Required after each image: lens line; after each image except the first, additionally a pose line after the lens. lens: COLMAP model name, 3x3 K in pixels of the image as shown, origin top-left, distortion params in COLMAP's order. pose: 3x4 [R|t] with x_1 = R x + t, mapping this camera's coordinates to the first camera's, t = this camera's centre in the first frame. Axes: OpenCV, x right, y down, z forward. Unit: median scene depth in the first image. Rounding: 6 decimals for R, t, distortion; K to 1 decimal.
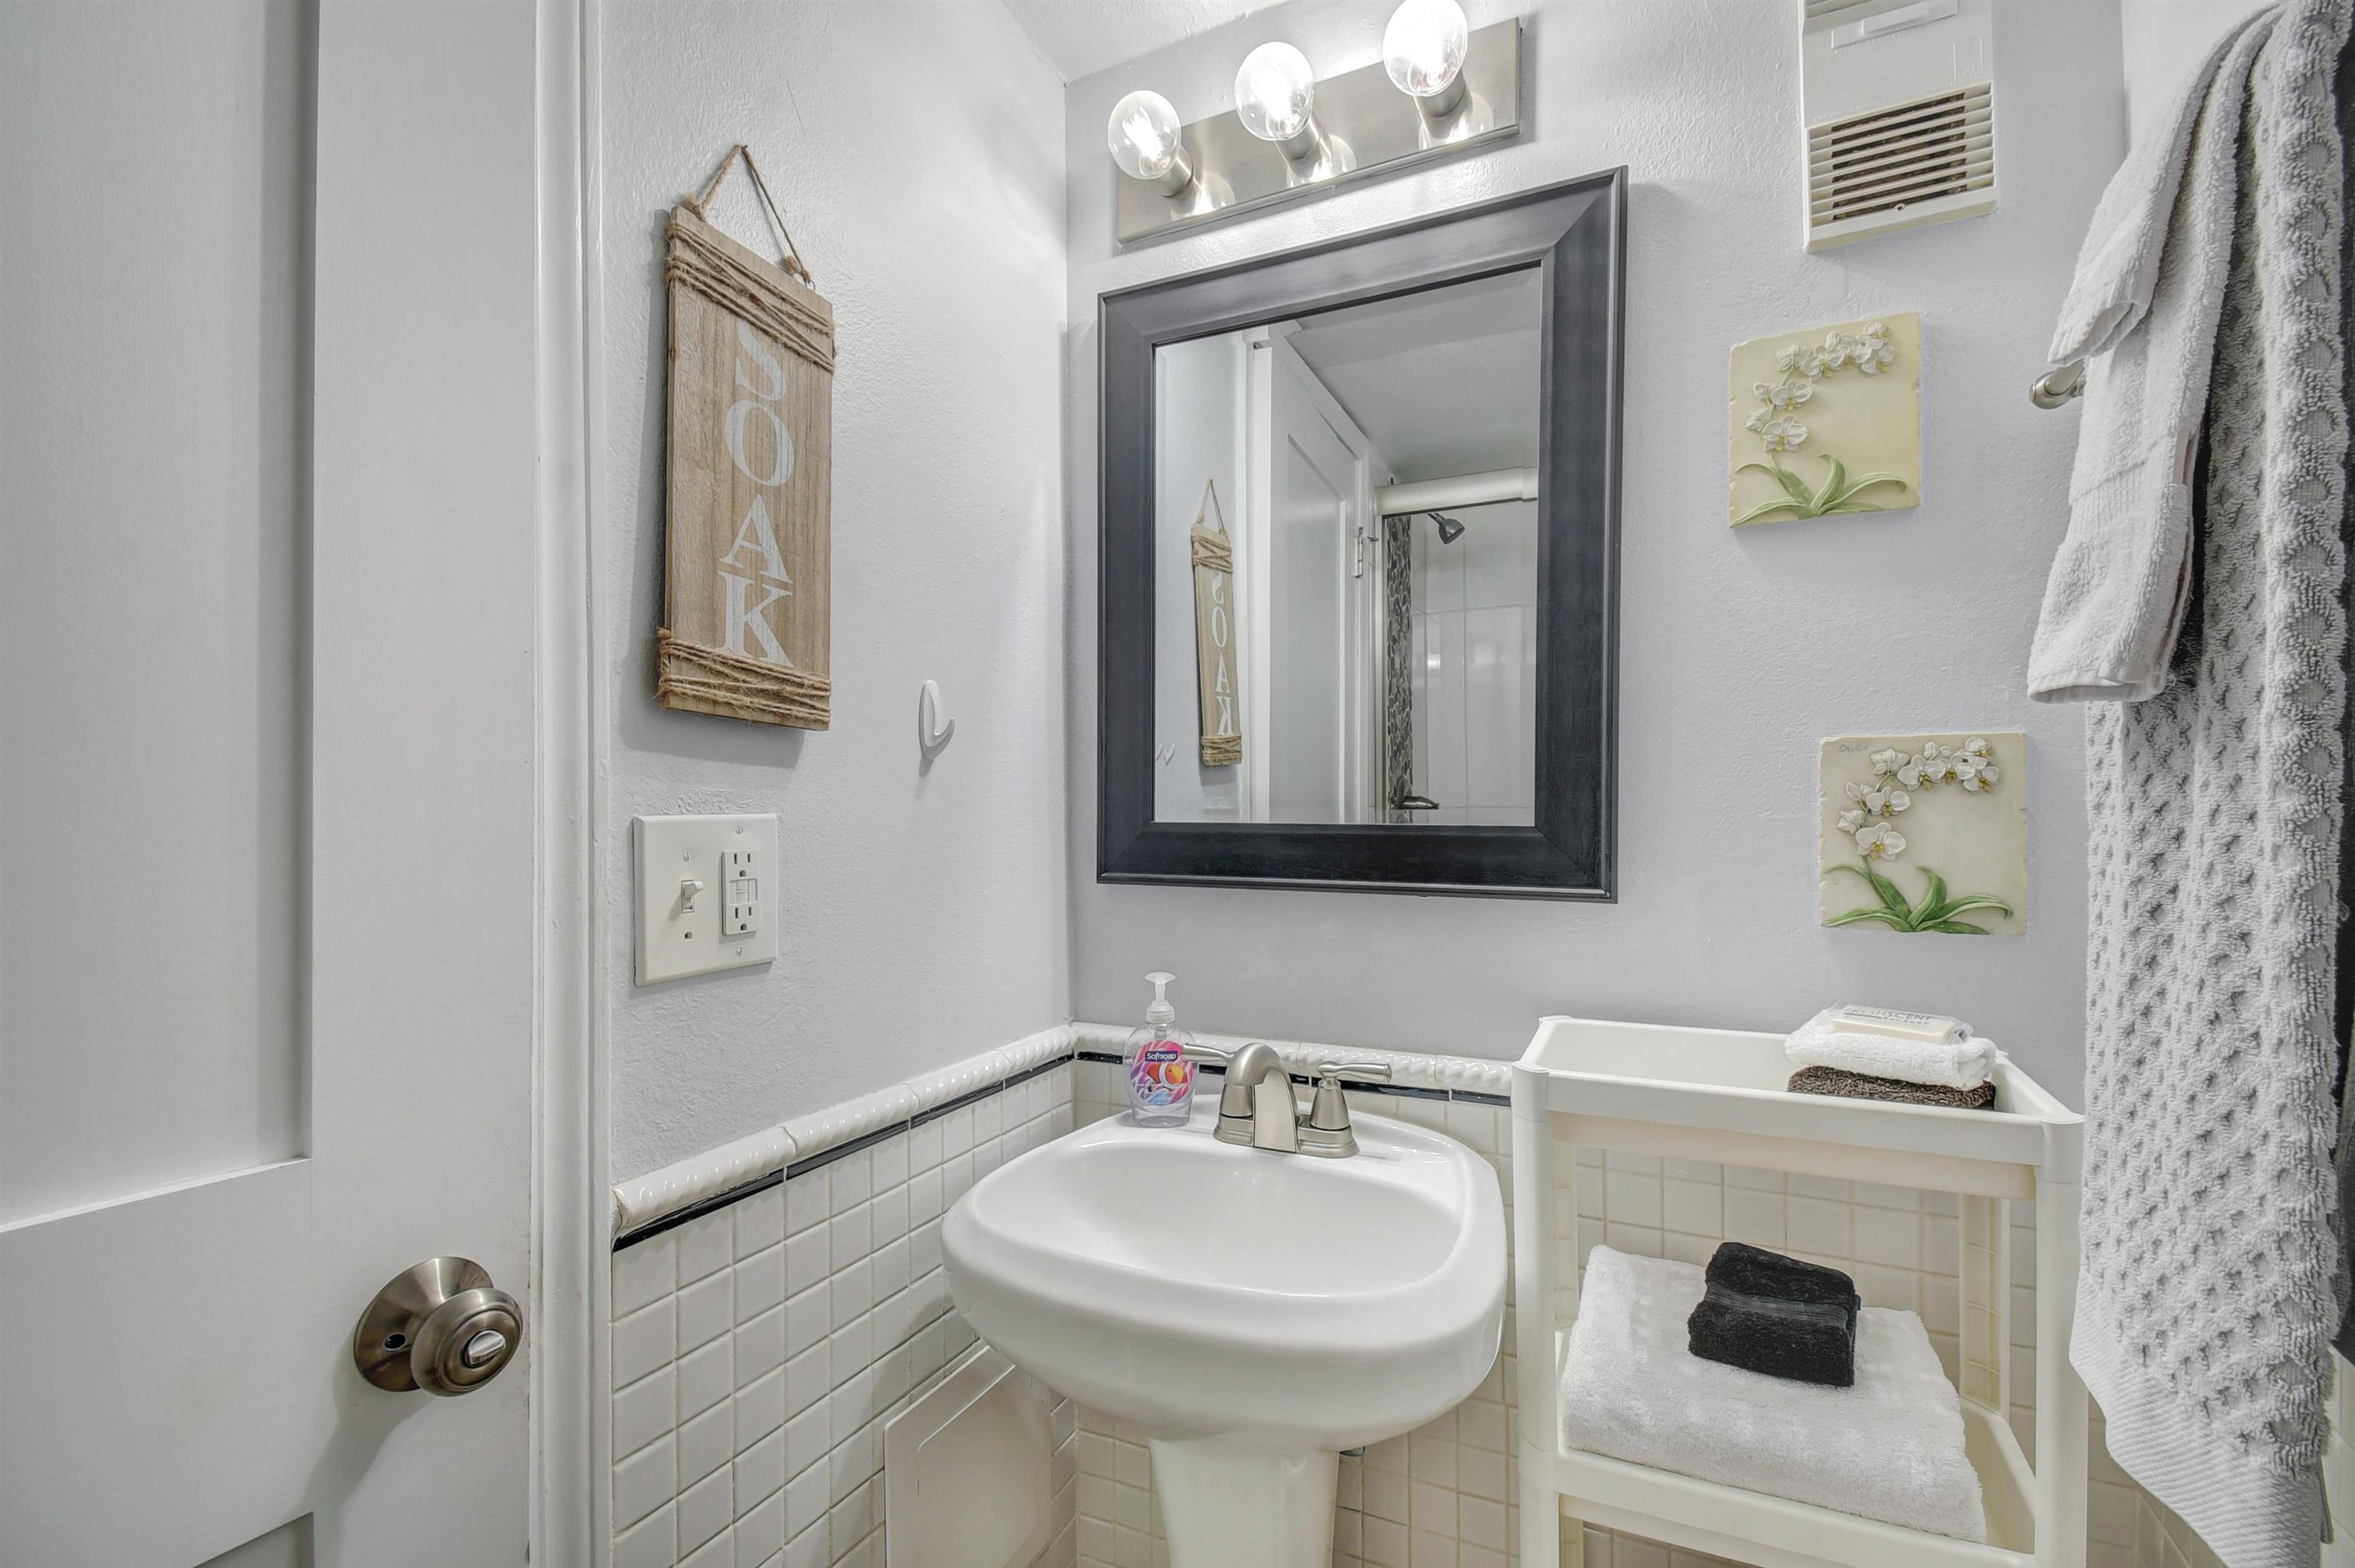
lens RADIAL K [[1011.5, 0, 1216.3], [0, 1011.5, 798.0], [0, 0, 1]] dist [0.022306, -0.019086]
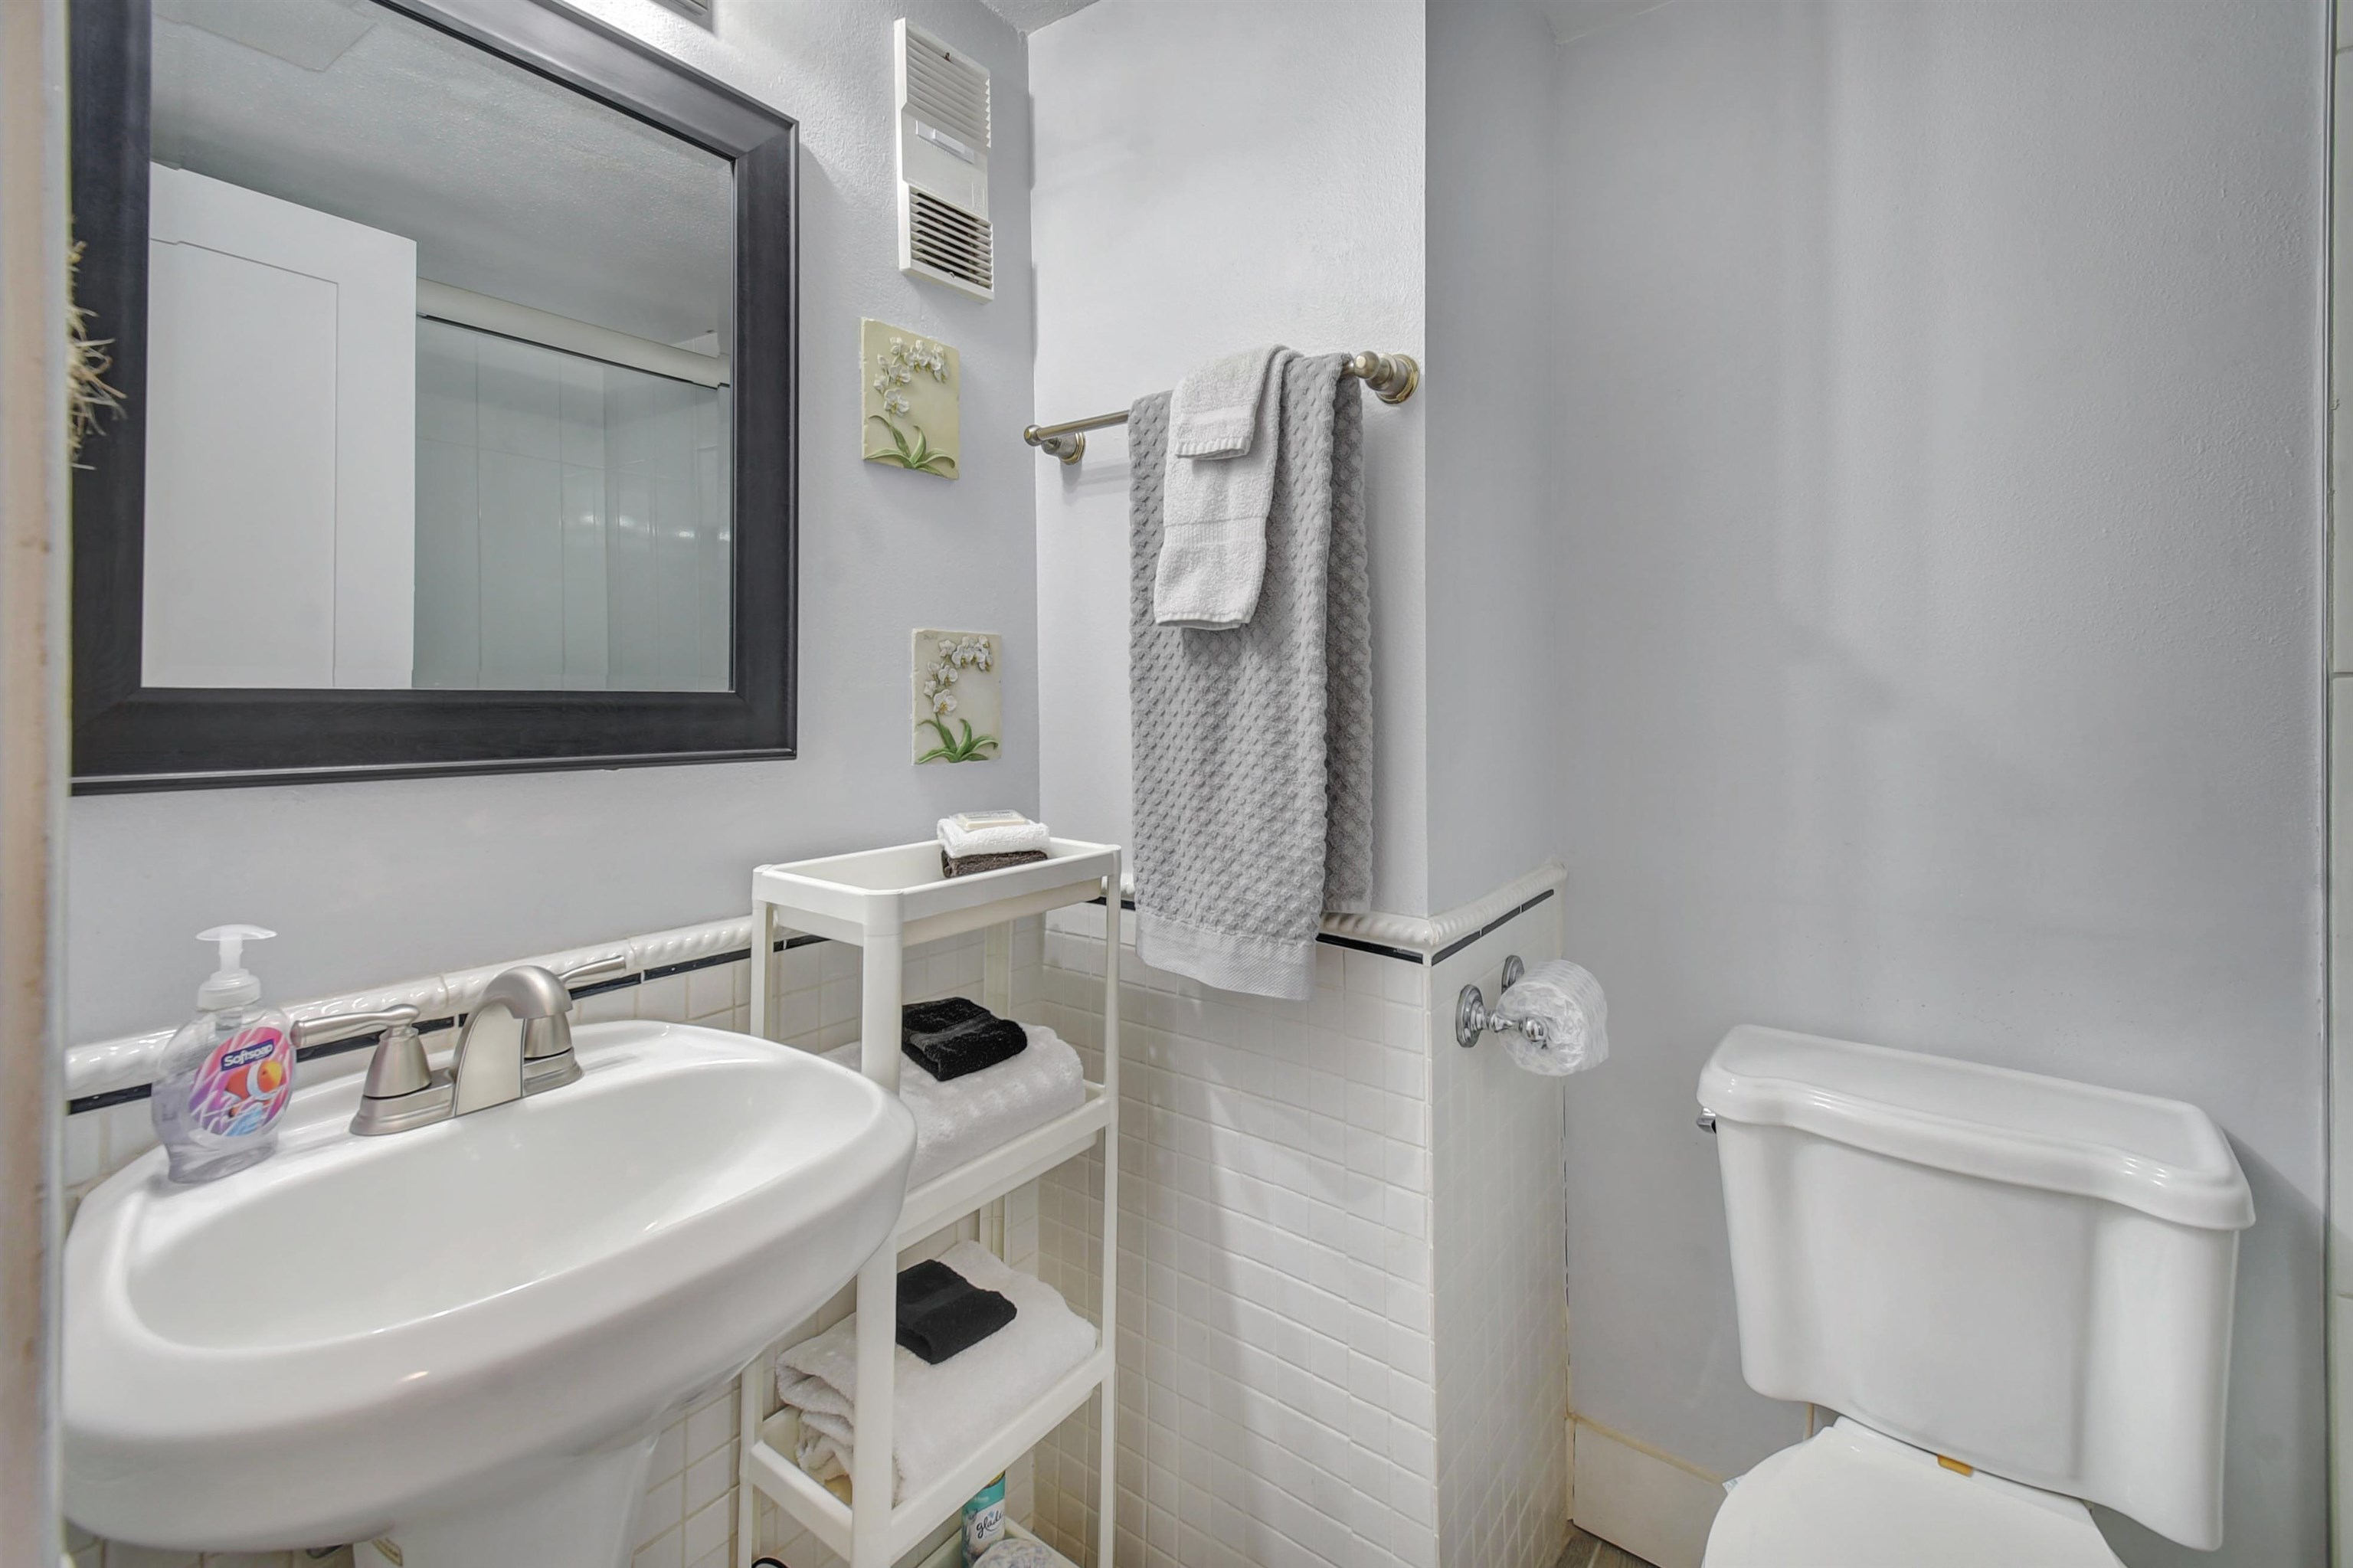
lens RADIAL K [[1002.3, 0, 1174.9], [0, 1002.3, 675.3], [0, 0, 1]] dist [0.019888, -0.000334]
pose [[0.213805, 0.019379, 0.976684, -0.664059], [-0.016263, 0.999735, -0.016276, 0.020805], [-0.976741, -0.012404, 0.214064, 0.352951]]
